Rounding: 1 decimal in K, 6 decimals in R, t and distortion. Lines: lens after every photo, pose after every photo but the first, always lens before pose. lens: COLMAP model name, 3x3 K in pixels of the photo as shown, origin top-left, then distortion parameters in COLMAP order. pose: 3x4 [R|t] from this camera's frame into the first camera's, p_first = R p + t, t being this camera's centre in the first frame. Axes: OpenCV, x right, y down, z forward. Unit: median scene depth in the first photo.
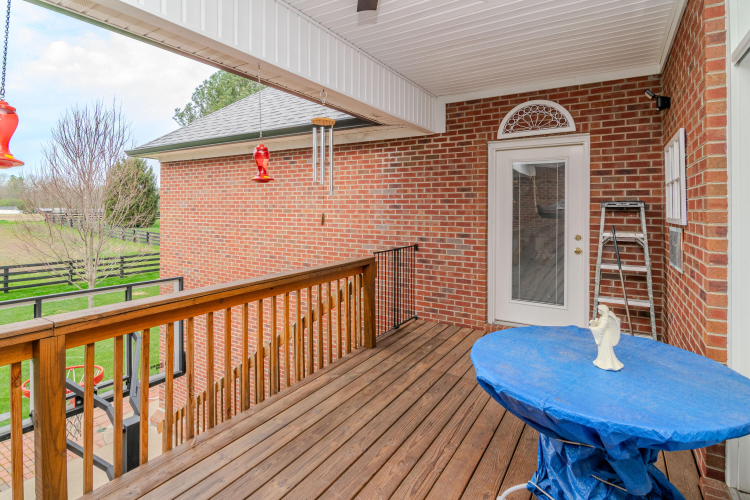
lens RADIAL K [[379.2, 0, 379.4], [0, 379.2, 248.1], [0, 0, 1]] dist [-0.001945, -0.000023]
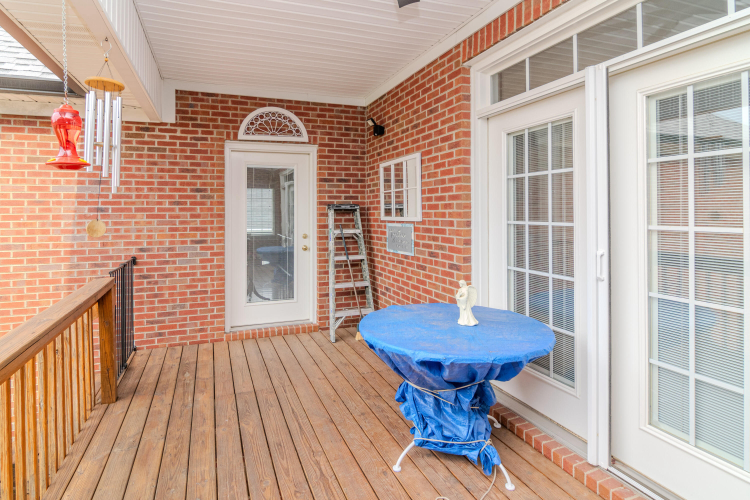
lens RADIAL K [[379.2, 0, 373.6], [0, 379.2, 248.6], [0, 0, 1]] dist [-0.001945, -0.000023]
pose [[0.644226, -0.083005, 0.760318, -0.225145], [0.087706, 0.995553, 0.034372, -0.013027], [-0.759790, 0.044541, 0.648641, 0.123835]]
